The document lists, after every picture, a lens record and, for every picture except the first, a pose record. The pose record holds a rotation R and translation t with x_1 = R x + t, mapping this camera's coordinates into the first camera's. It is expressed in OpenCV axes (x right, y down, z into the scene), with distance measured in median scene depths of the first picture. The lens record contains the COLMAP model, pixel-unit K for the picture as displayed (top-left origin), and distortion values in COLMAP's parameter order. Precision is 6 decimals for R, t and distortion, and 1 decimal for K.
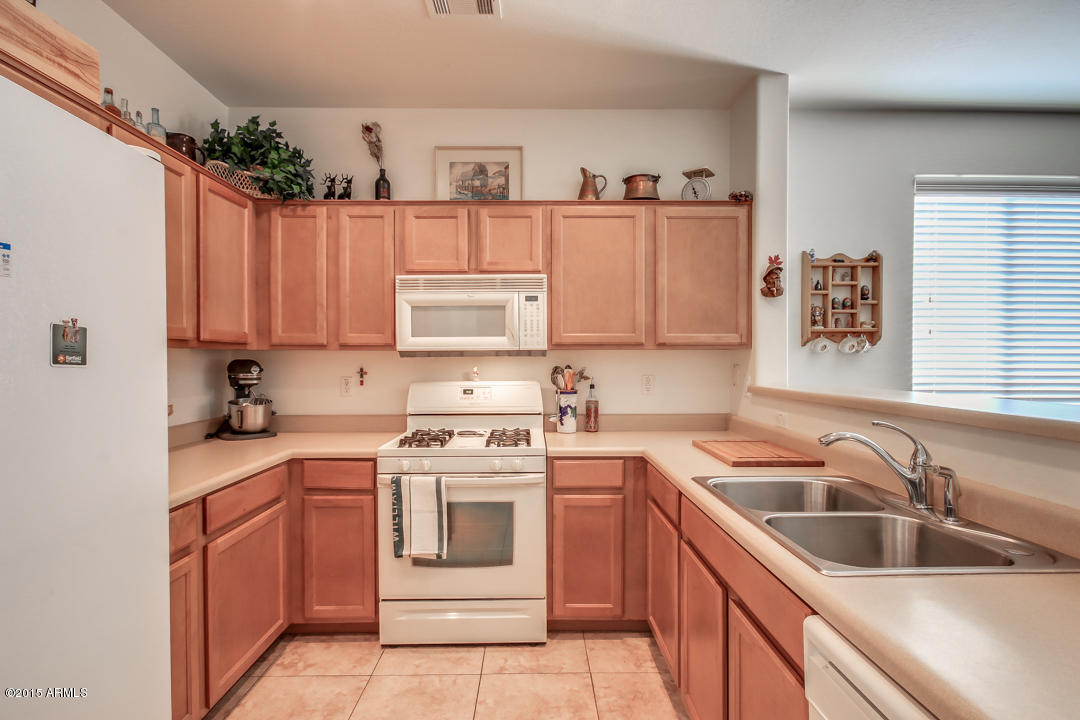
lens RADIAL K [[523.2, 0, 539.0], [0, 523.2, 369.0], [0, 0, 1]] dist [-0.000631, 0.000621]
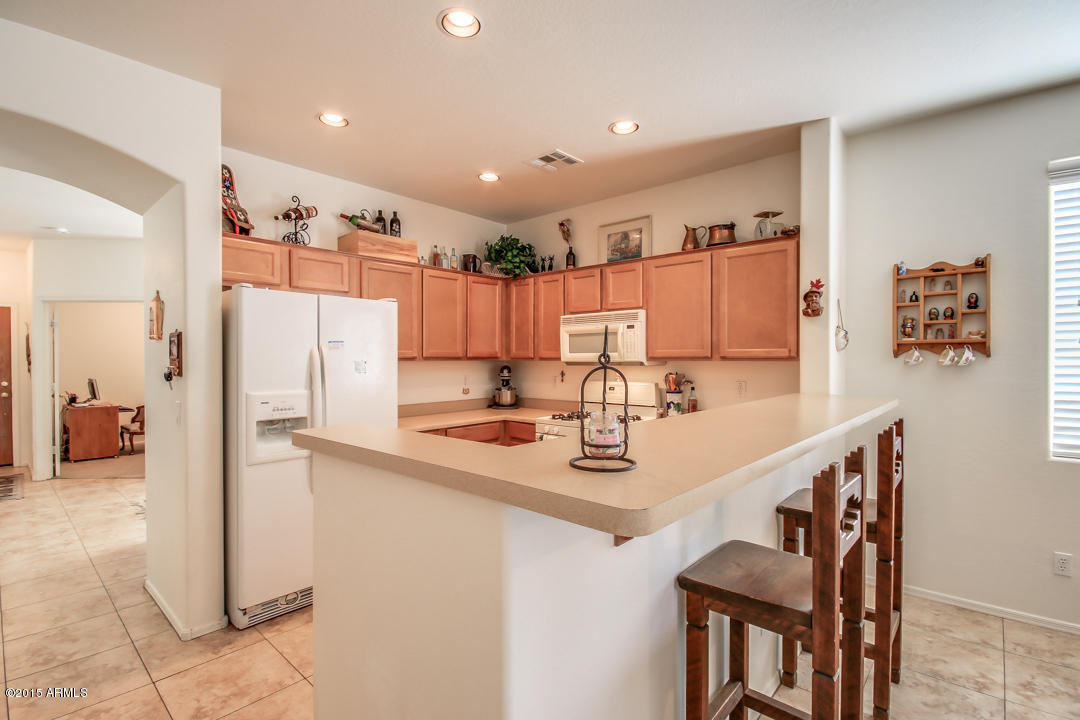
lens RADIAL K [[500.9, 0, 547.0], [0, 500.9, 364.3], [0, 0, 1]] dist [-0.001710, -0.000315]
pose [[0.740610, 0.009629, -0.671866, 0.719904], [-0.011113, 0.999936, 0.002081, -0.027831], [0.671843, 0.005925, 0.740670, -0.190431]]
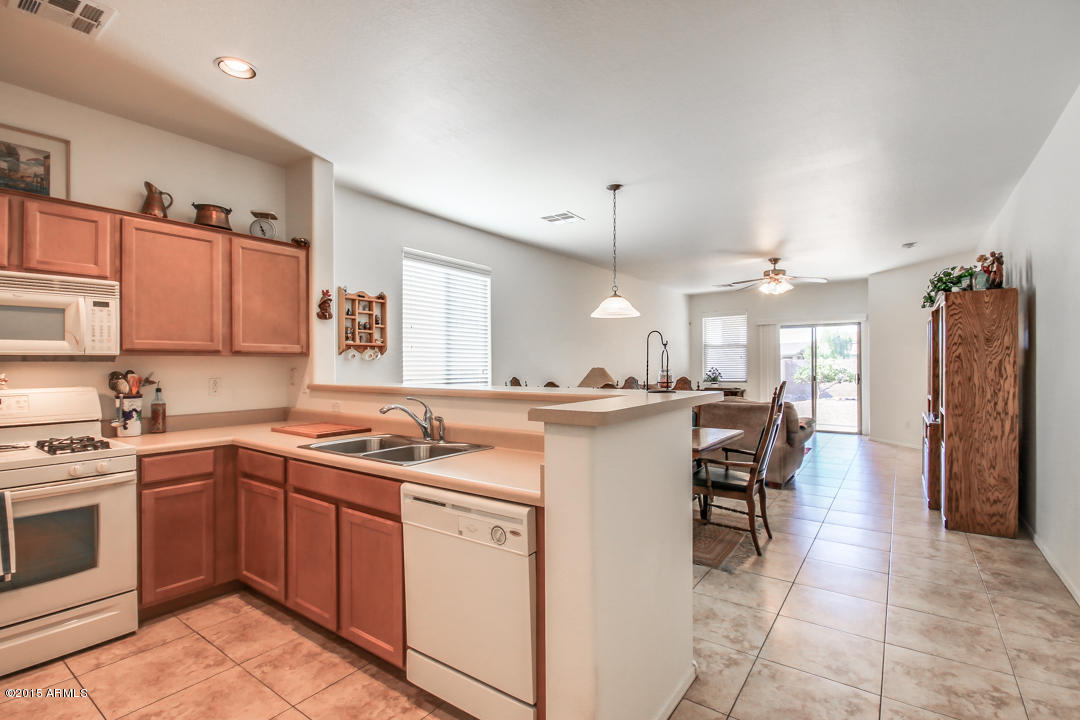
lens RADIAL K [[504.3, 0, 539.1], [0, 504.3, 365.6], [0, 0, 1]] dist [0.002091, 0.000245]
pose [[0.593011, -0.002451, 0.805190, -0.281728], [0.015335, 0.999848, -0.008250, 0.004114], [-0.805048, 0.017240, 0.592959, -0.238360]]
